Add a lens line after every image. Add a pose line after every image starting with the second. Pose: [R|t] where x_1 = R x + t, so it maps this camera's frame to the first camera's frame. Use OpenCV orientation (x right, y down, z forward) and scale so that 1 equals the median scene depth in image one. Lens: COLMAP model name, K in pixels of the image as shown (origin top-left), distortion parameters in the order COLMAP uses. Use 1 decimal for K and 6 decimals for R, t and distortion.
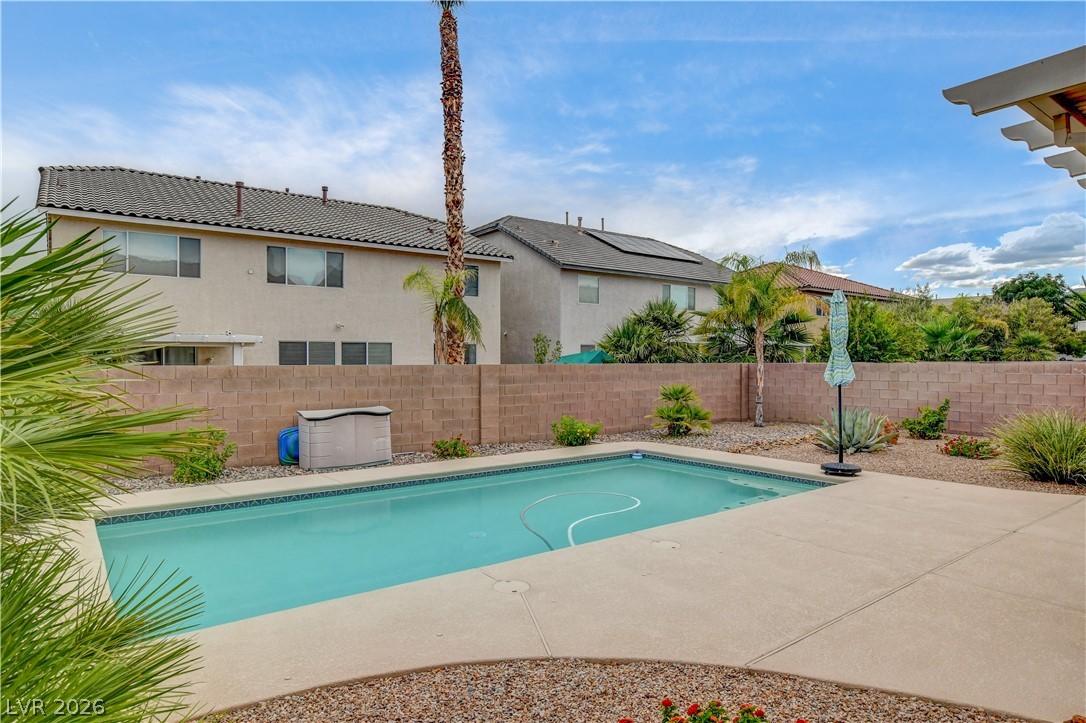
lens RADIAL K [[626.0, 0, 552.2], [0, 626.0, 361.5], [0, 0, 1]] dist [-0.008316, 0.000225]
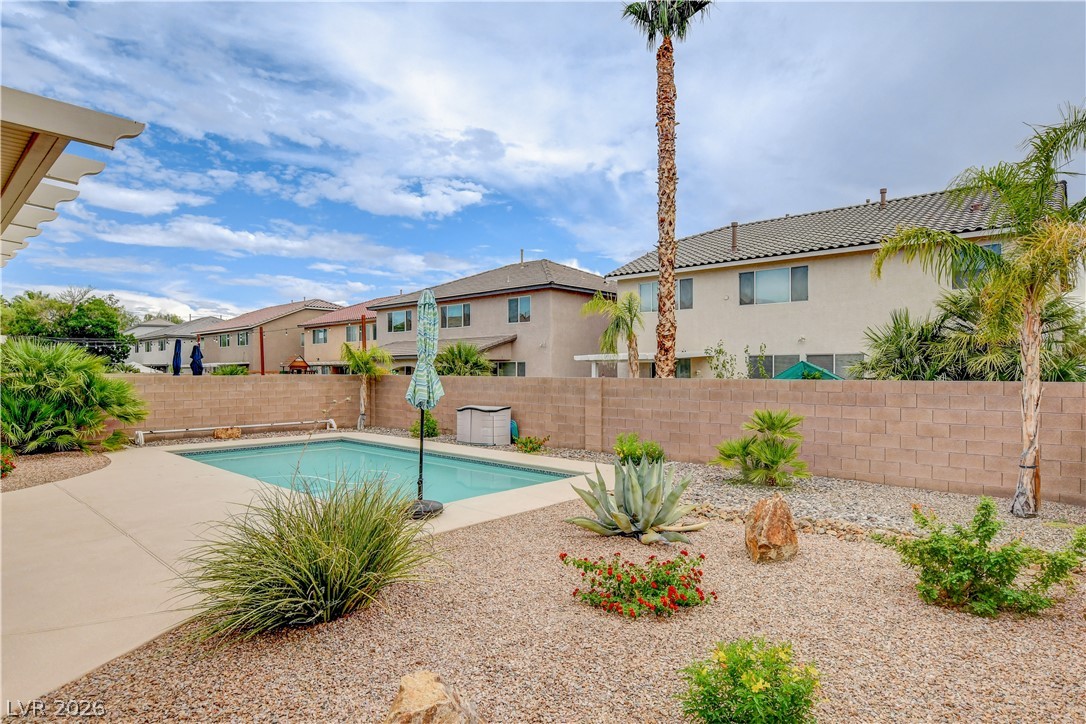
lens RADIAL K [[593.6, 0, 550.8], [0, 593.6, 376.6], [0, 0, 1]] dist [-0.020349, -0.000028]
pose [[0.190406, 0.009058, -0.981664, 0.749516], [-0.002263, 0.999959, 0.008788, -0.004967], [0.981703, 0.000548, 0.190418, 0.608643]]
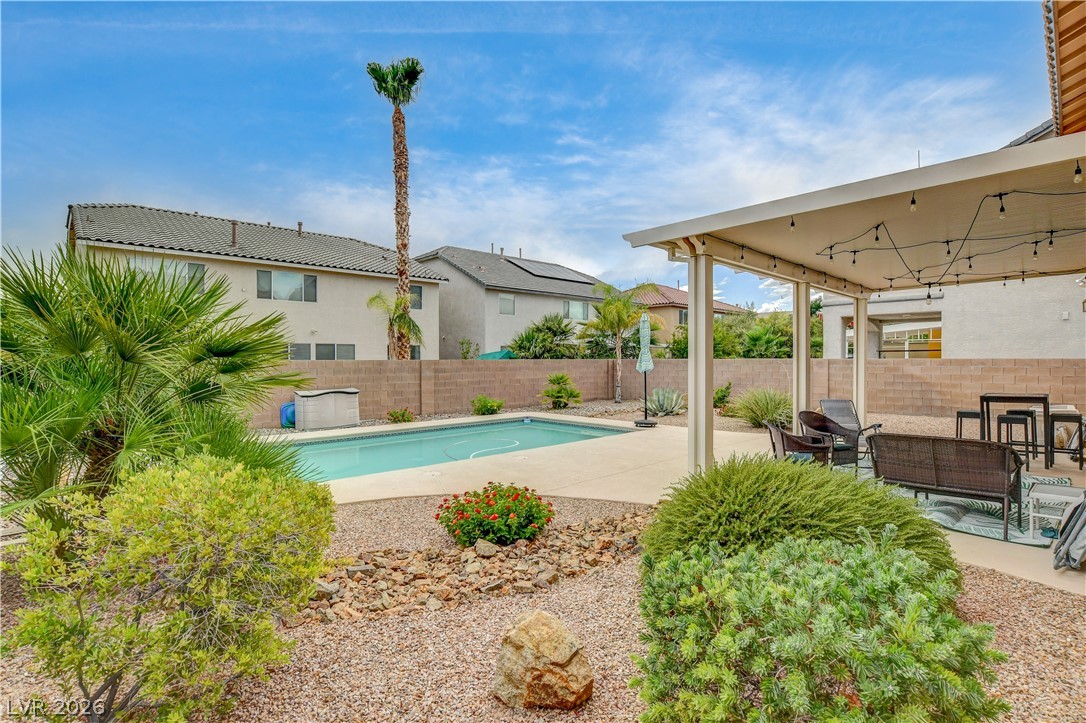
lens RADIAL K [[517.2, 0, 547.0], [0, 517.2, 363.0], [0, 0, 1]] dist [-0.022880, 0.001125]
pose [[0.993445, -0.001607, 0.114301, 0.032199], [0.000765, 0.999972, 0.007415, 0.002907], [-0.114310, -0.007279, 0.993418, -0.186562]]
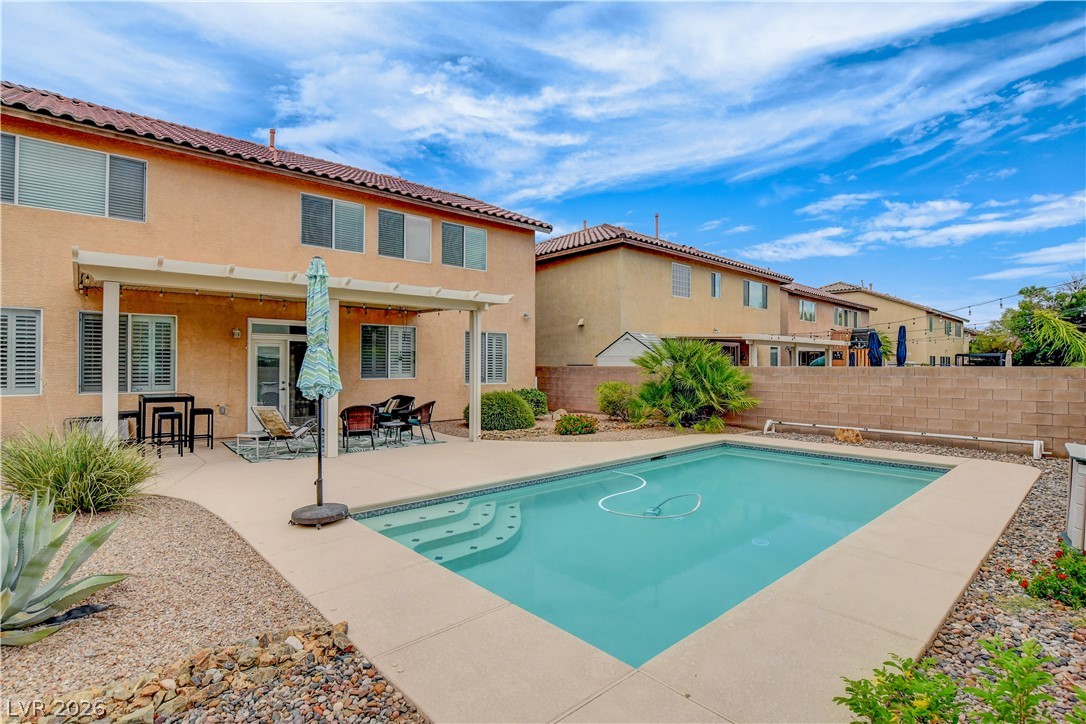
lens RADIAL K [[552.3, 0, 548.3], [0, 552.3, 355.2], [0, 0, 1]] dist [-0.011869, -0.002955]
pose [[-0.997316, -0.001423, -0.073199, 0.133603], [-0.000212, 0.999863, -0.016552, 0.000905], [0.073212, -0.016492, -0.997180, 1.011194]]
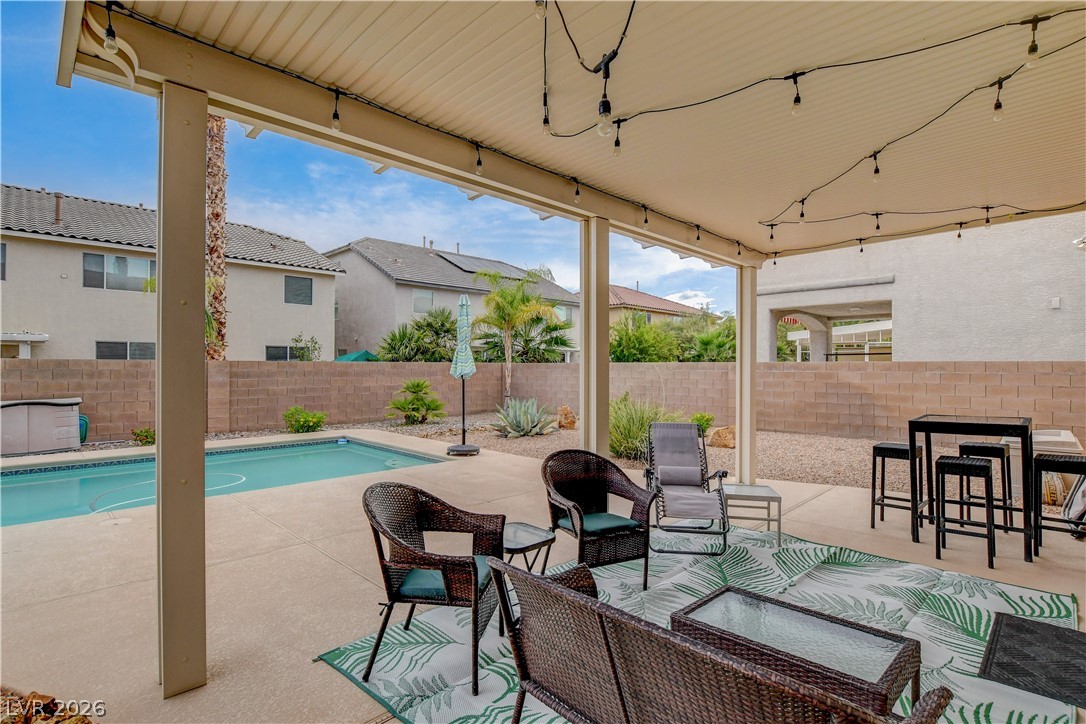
lens RADIAL K [[517.2, 0, 543.3], [0, 517.2, 372.5], [0, 0, 1]] dist [-0.022880, 0.001125]
pose [[0.991693, 0.003176, 0.128590, 0.293883], [-0.004603, 0.999931, 0.010796, 0.011180], [-0.128547, -0.011298, 0.991639, 0.023899]]
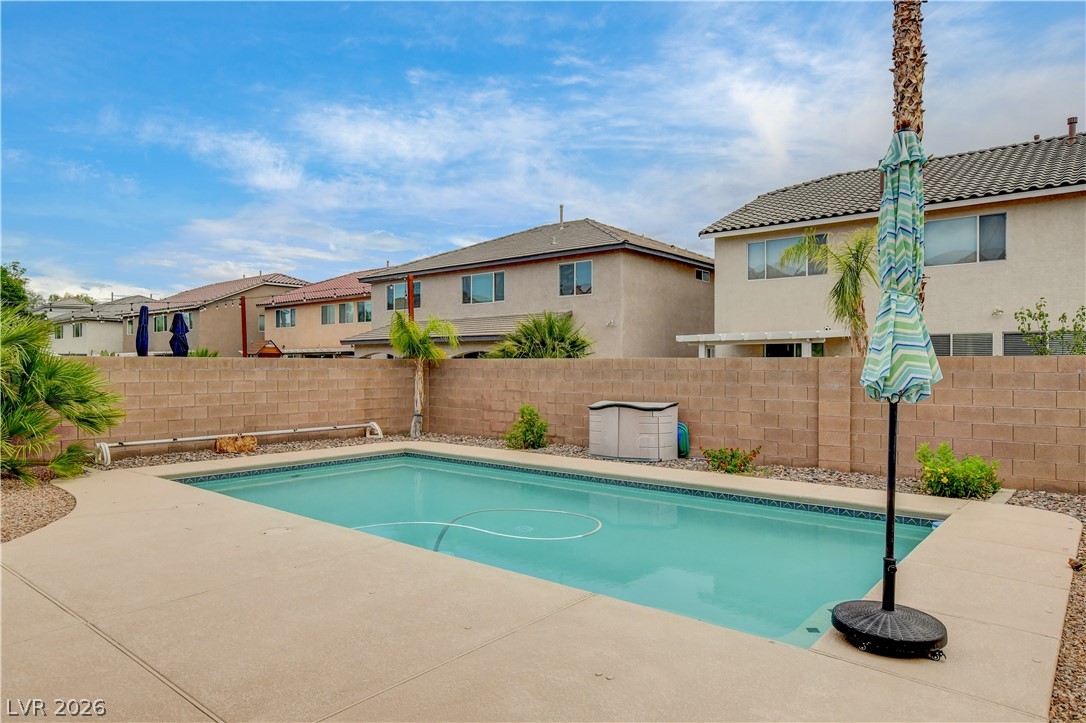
lens RADIAL K [[675.9, 0, 550.4], [0, 675.9, 369.9], [0, 0, 1]] dist [-0.003870, 0.003488]
pose [[0.228532, 0.007032, -0.973511, 0.473864], [-0.001769, 0.999975, 0.006808, 0.012375], [0.973535, 0.000166, 0.228539, 0.428079]]
